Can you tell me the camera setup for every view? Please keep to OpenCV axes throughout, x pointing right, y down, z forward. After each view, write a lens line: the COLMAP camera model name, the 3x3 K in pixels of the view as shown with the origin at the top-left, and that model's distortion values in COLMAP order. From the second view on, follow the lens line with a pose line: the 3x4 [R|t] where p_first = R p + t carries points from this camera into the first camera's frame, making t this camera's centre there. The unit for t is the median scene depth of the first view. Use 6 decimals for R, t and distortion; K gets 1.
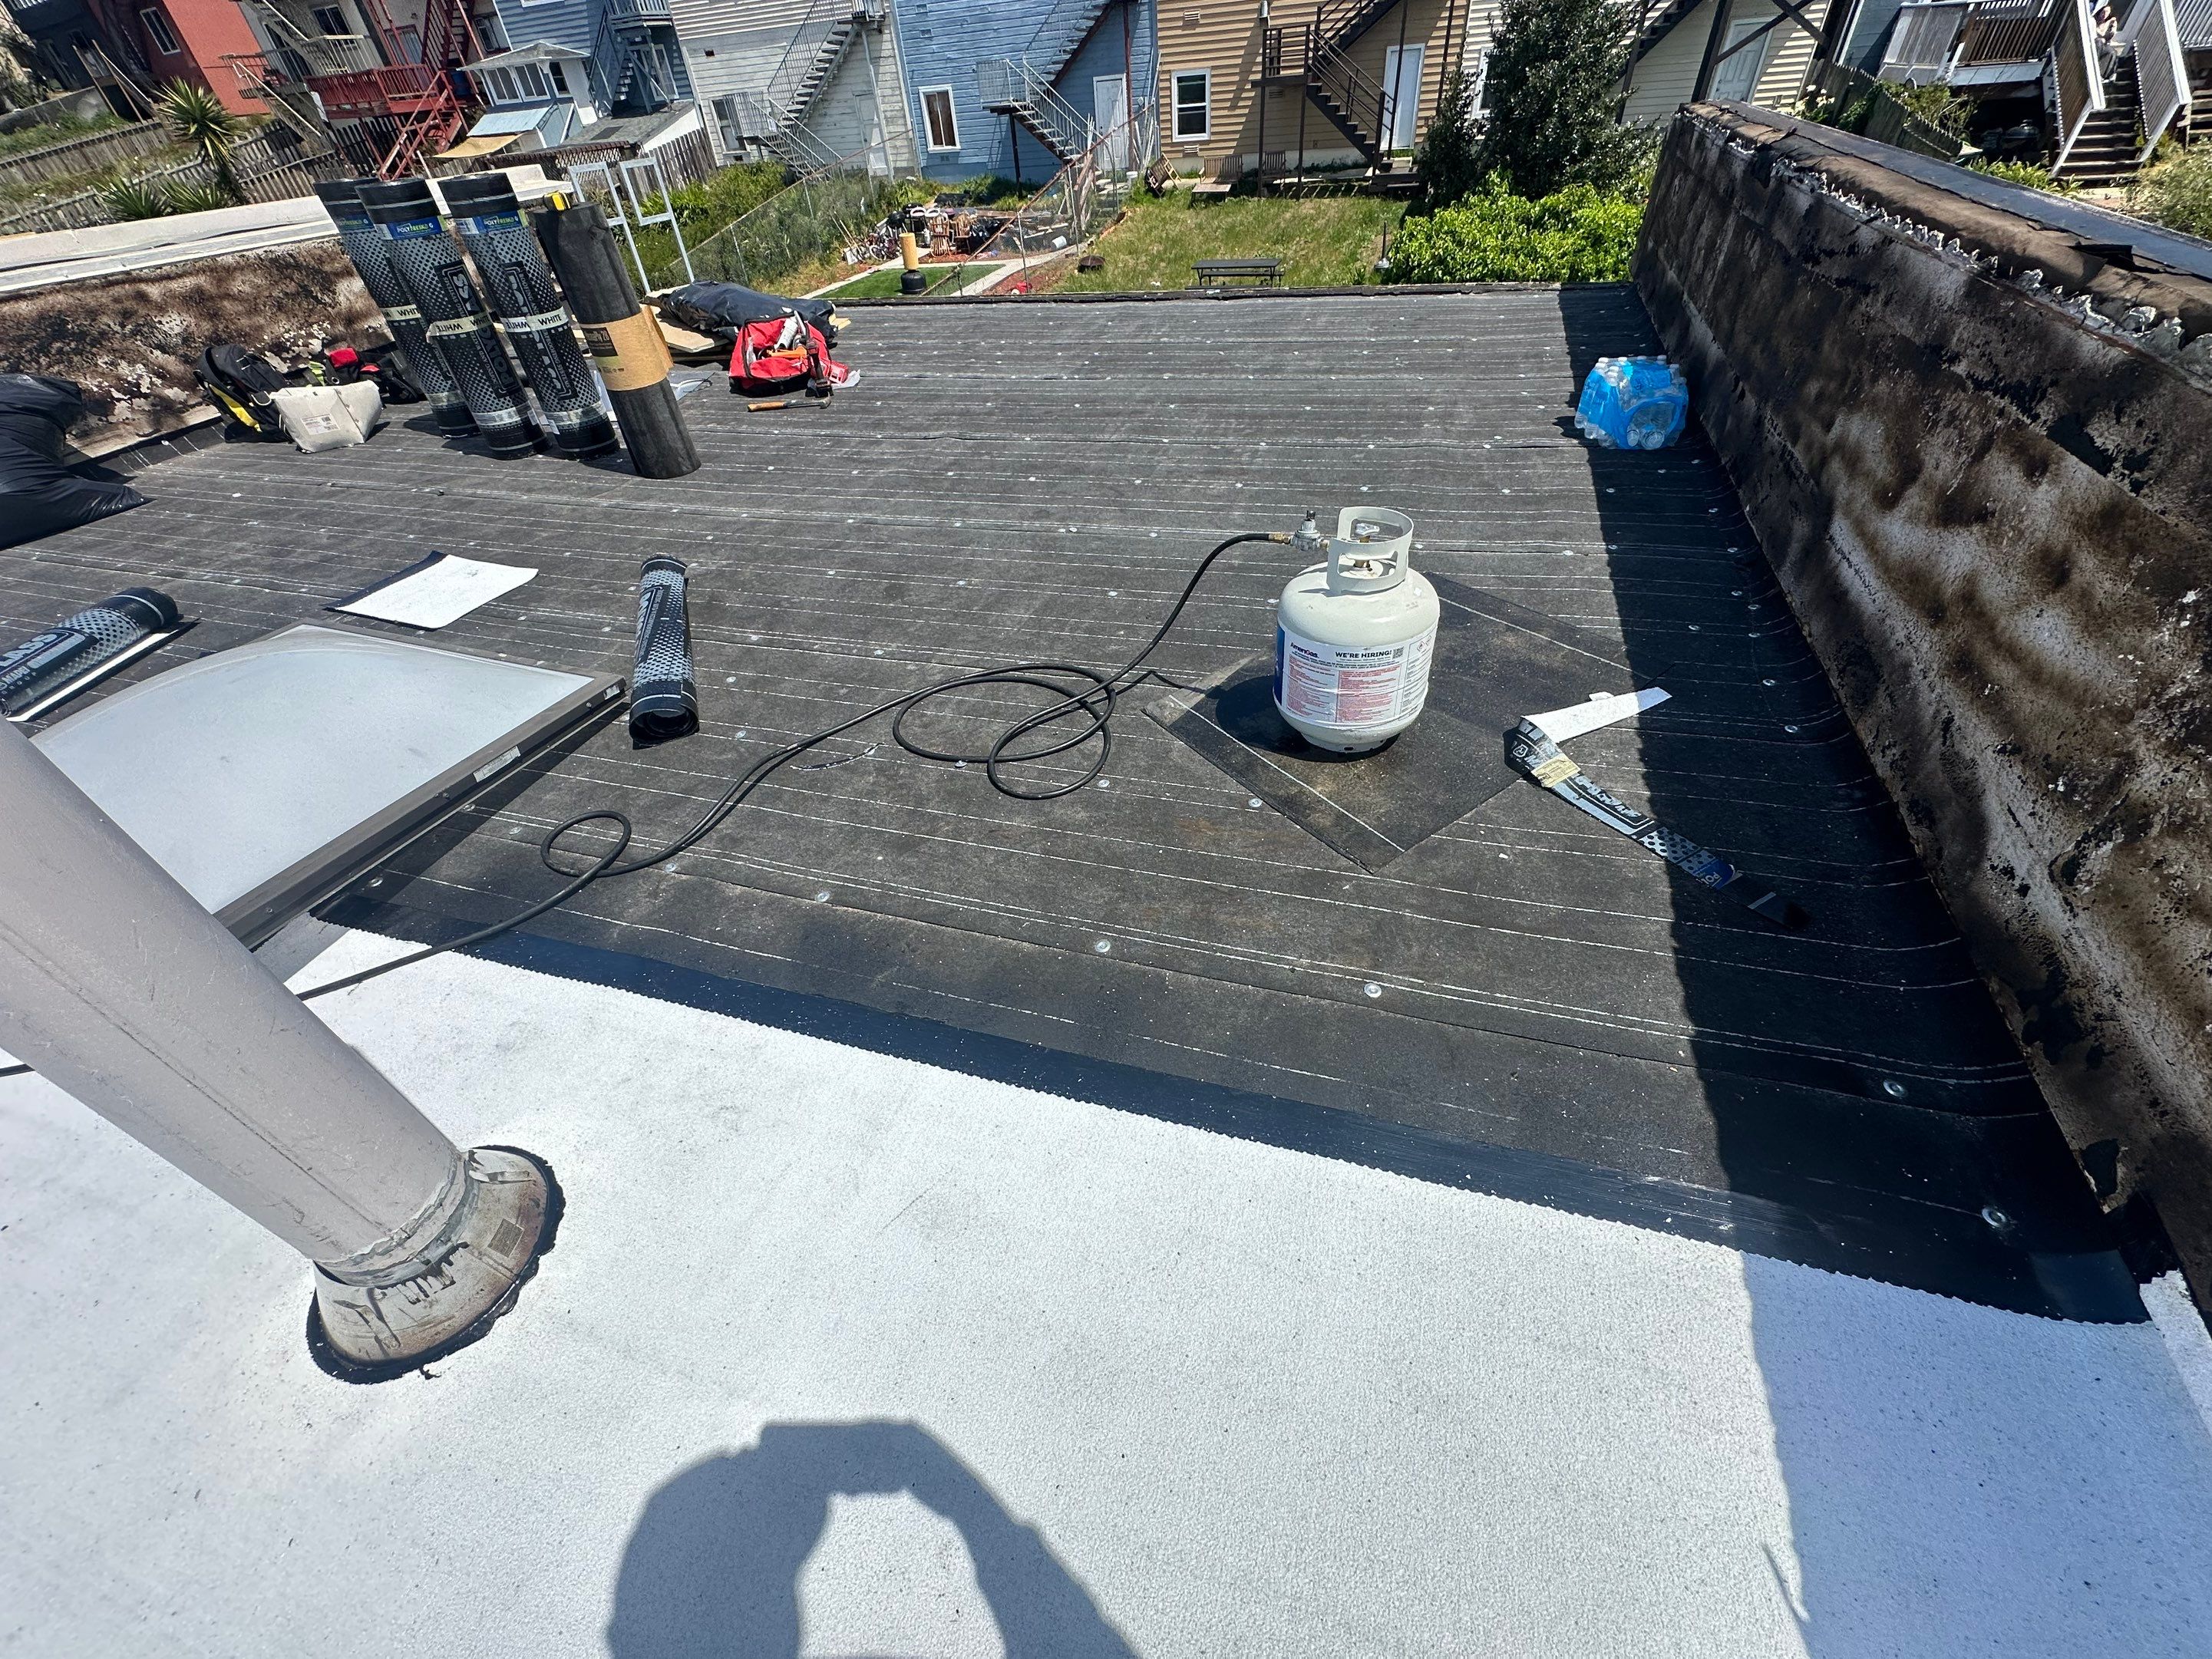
lens RADIAL K [[885.3, 0, 1101.2], [0, 885.3, 829.7], [0, 0, 1]] dist [-0.008167, 0.002327]
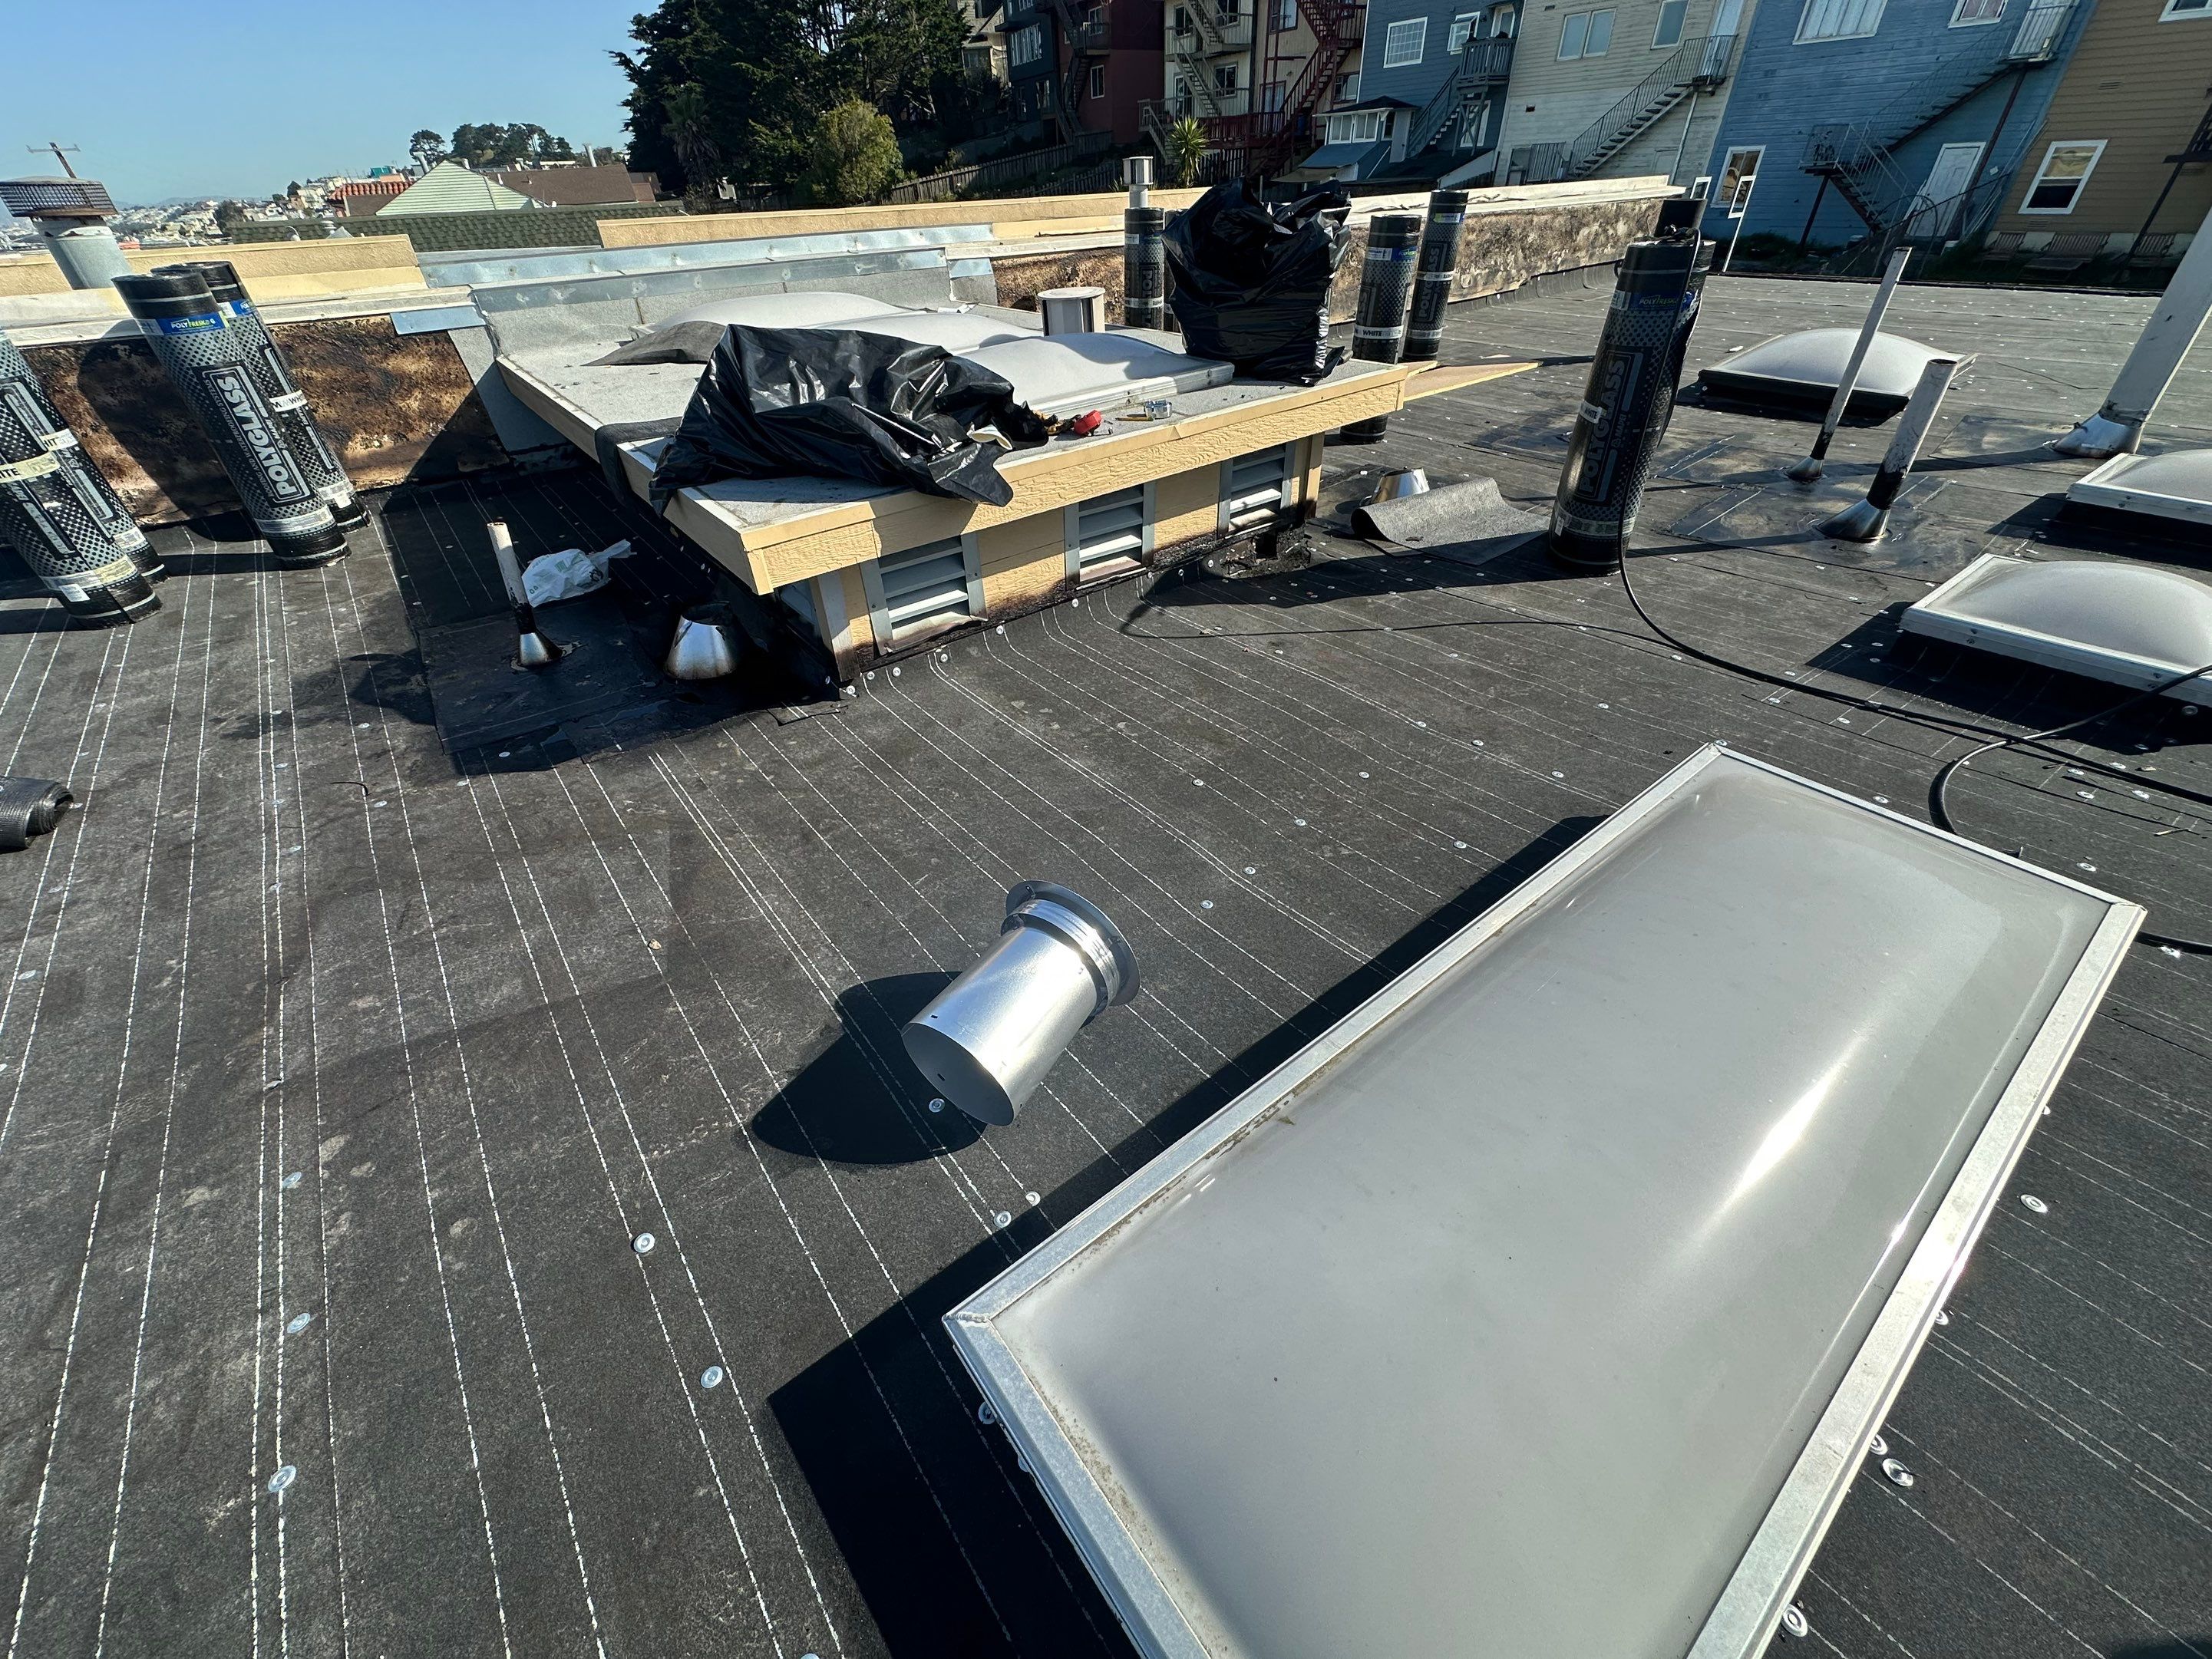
lens RADIAL K [[887.1, 0, 1107.2], [0, 887.1, 827.5], [0, 0, 1]] dist [-0.006500, 0.002358]
pose [[0.832774, 0.364327, -0.416837, -0.098930], [-0.381040, 0.923421, 0.045839, 0.154387], [0.401617, 0.120658, 0.907825, -0.169640]]
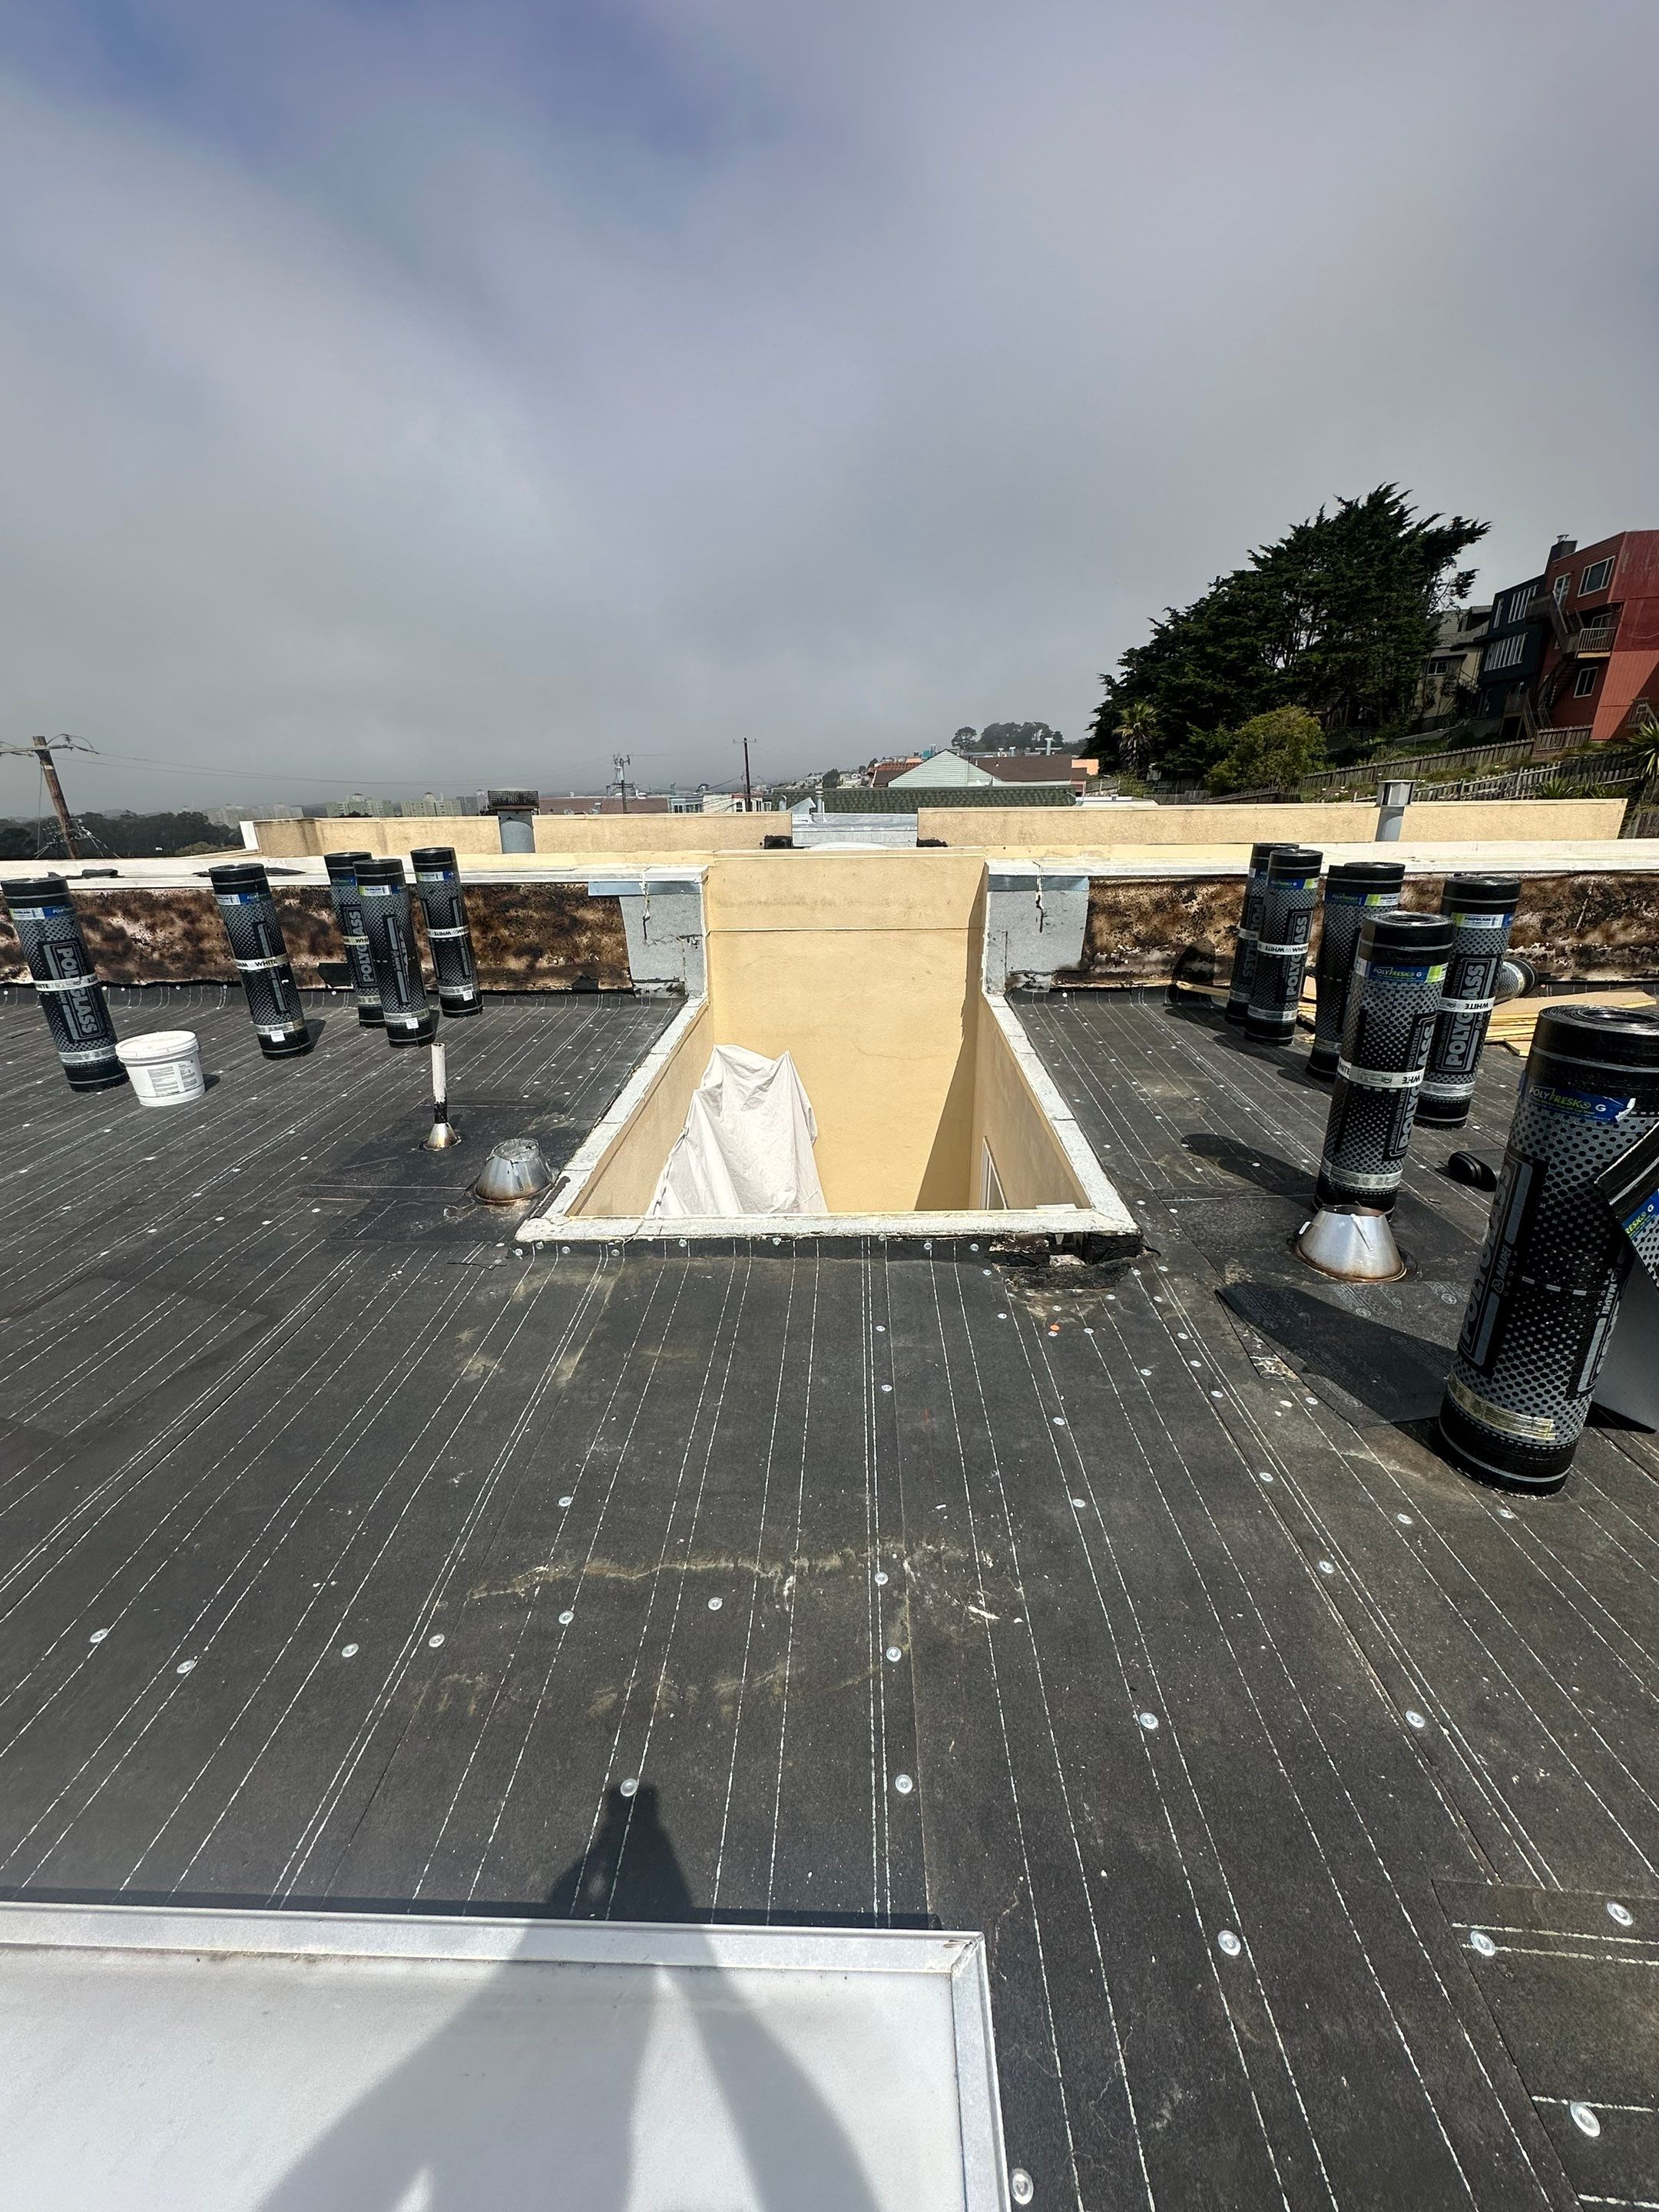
lens RADIAL K [[887.2, 0, 832.4], [0, 887.2, 1103.8], [0, 0, 1]] dist [-0.006500, 0.002358]
pose [[0.293281, 0.396089, -0.870115, -0.069348], [-0.627753, 0.766225, 0.137206, 0.098445], [0.721050, 0.505977, 0.473365, -0.121651]]
